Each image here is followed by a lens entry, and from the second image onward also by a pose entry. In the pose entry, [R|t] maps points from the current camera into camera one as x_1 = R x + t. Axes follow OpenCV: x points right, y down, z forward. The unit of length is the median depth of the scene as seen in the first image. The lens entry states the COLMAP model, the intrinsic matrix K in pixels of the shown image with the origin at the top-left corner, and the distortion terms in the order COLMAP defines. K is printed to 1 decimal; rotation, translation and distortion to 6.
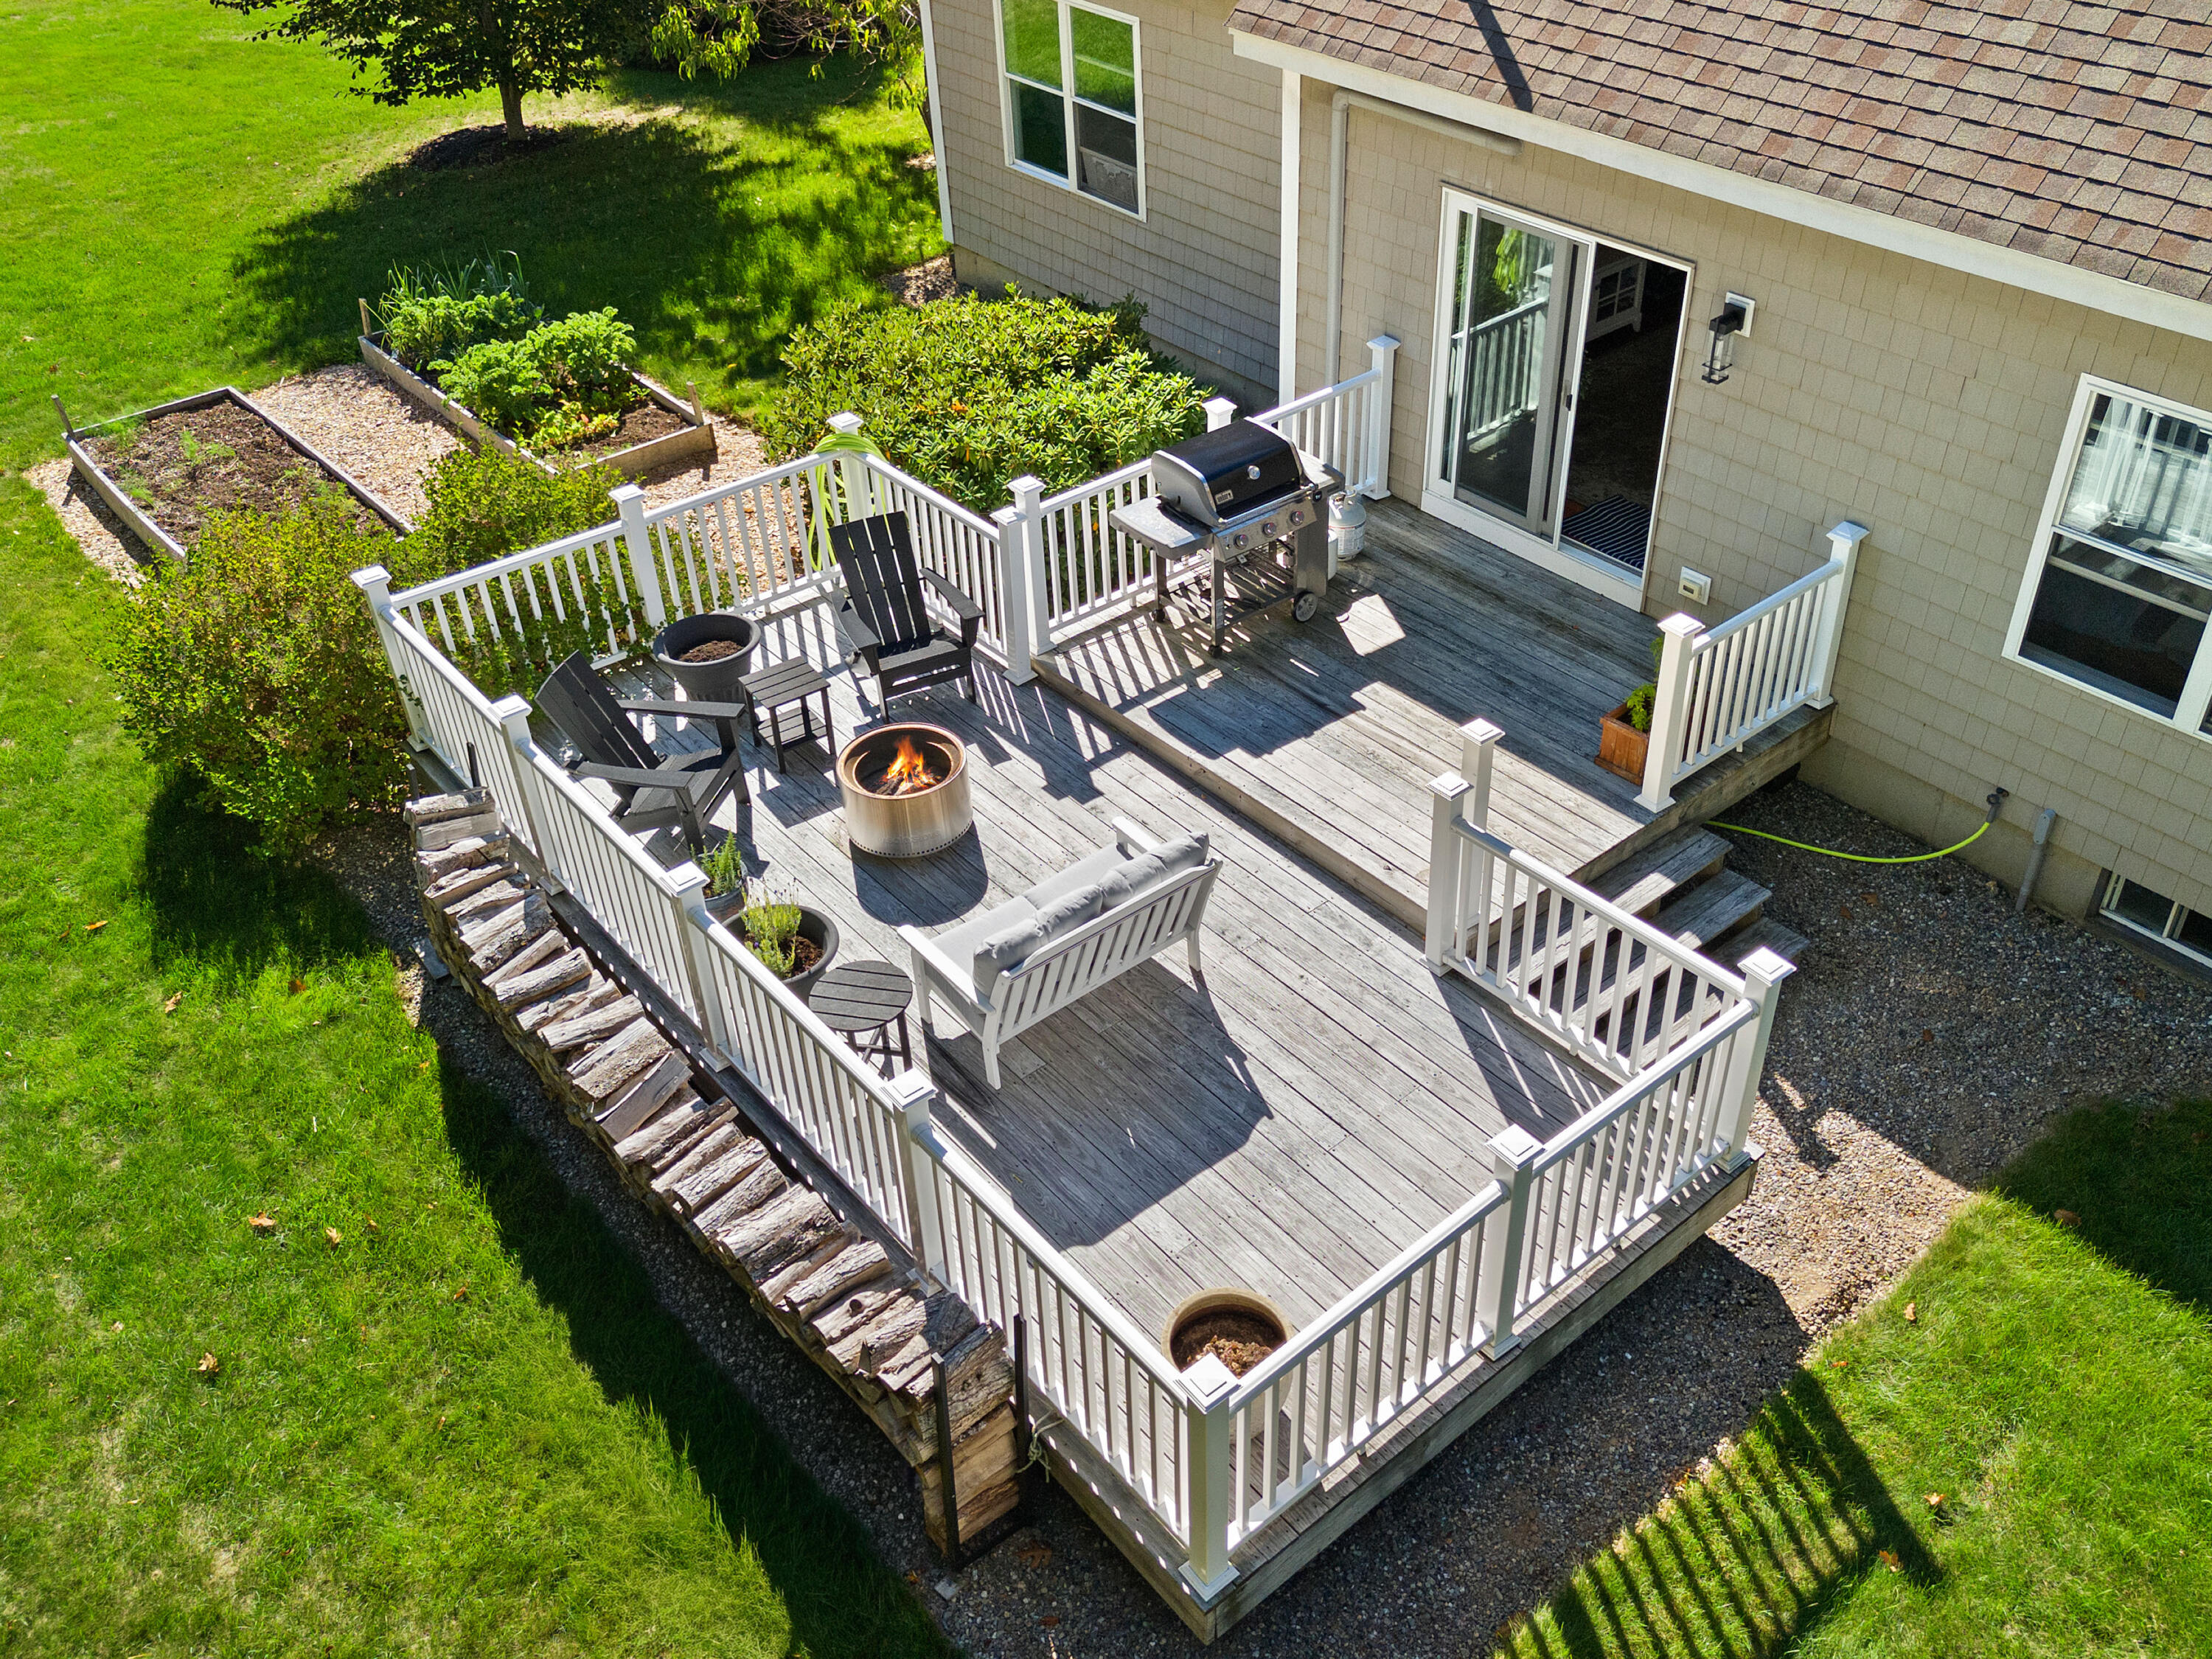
lens RADIAL K [[1835.7, 0, 1106.0], [0, 1835.7, 829.5], [0, 0, 1]] dist [-0.035543, 0.000450]
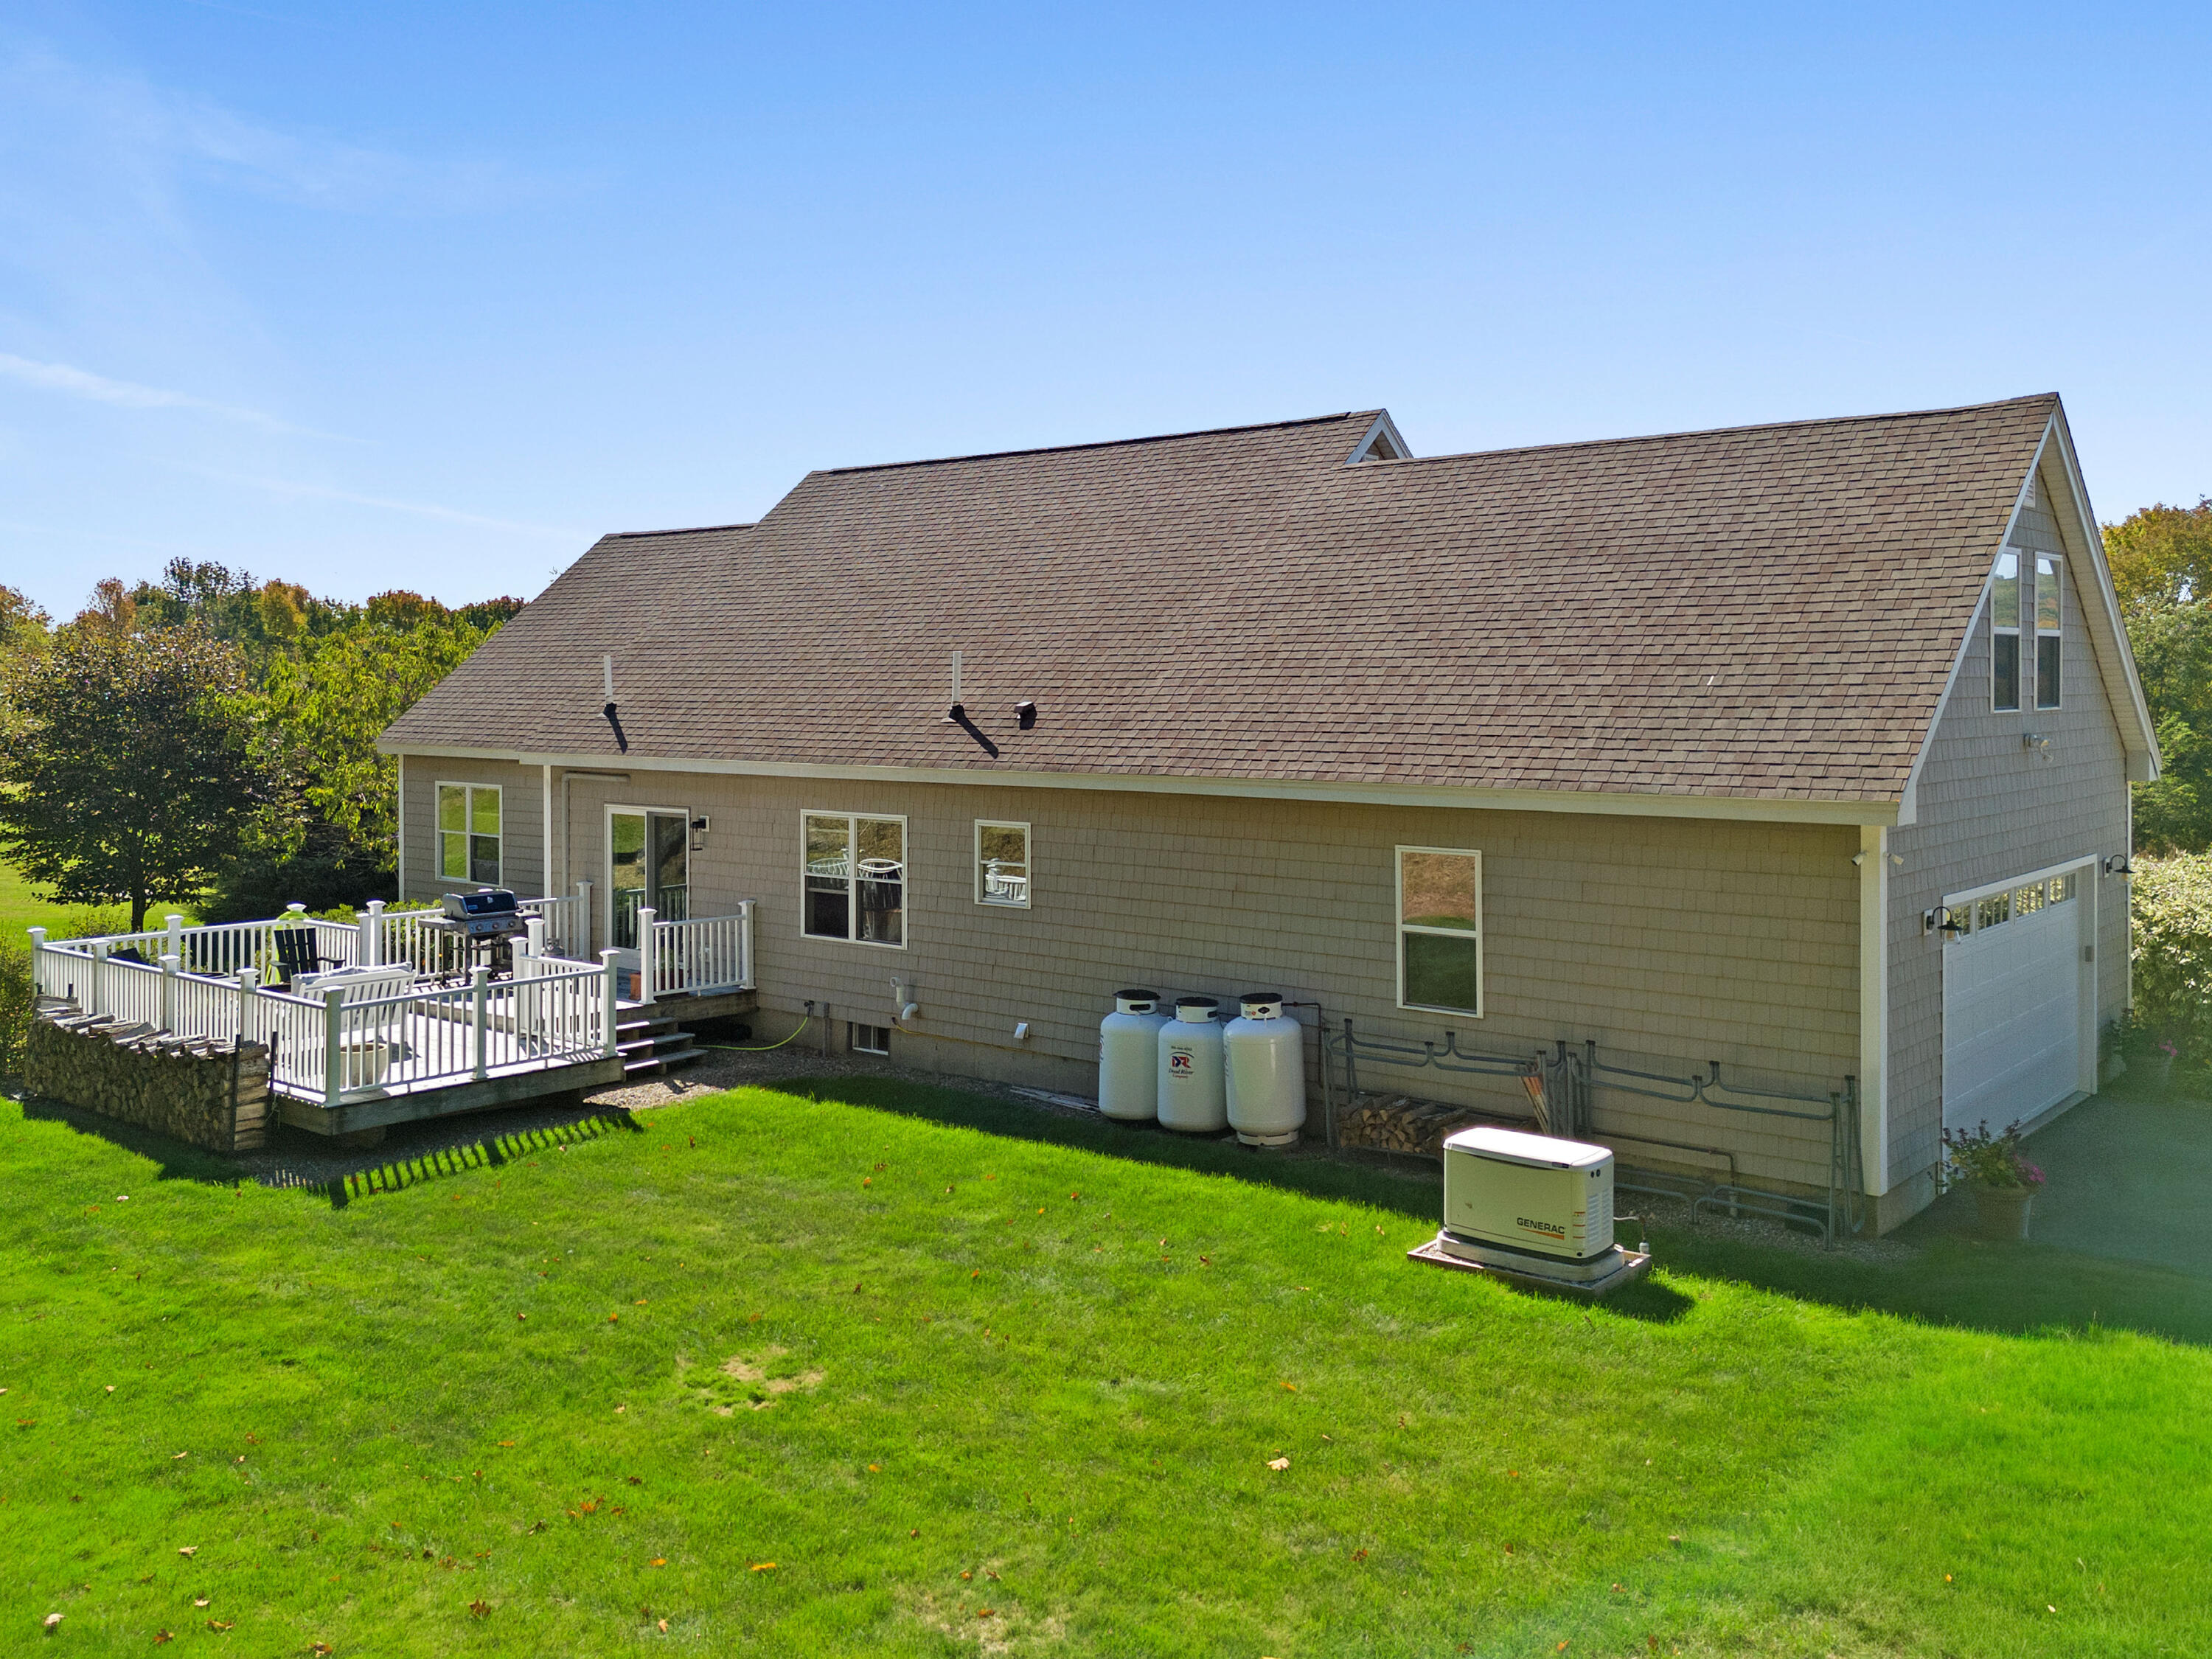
lens RADIAL K [[1835.7, 0, 1106.0], [0, 1835.7, 829.5], [0, 0, 1]] dist [-0.035543, 0.000450]
pose [[0.978926, 0.043516, 0.199526, 0.366763], [0.072493, 0.839355, -0.538729, 0.957661], [-0.190917, 0.541839, 0.818511, -0.926207]]
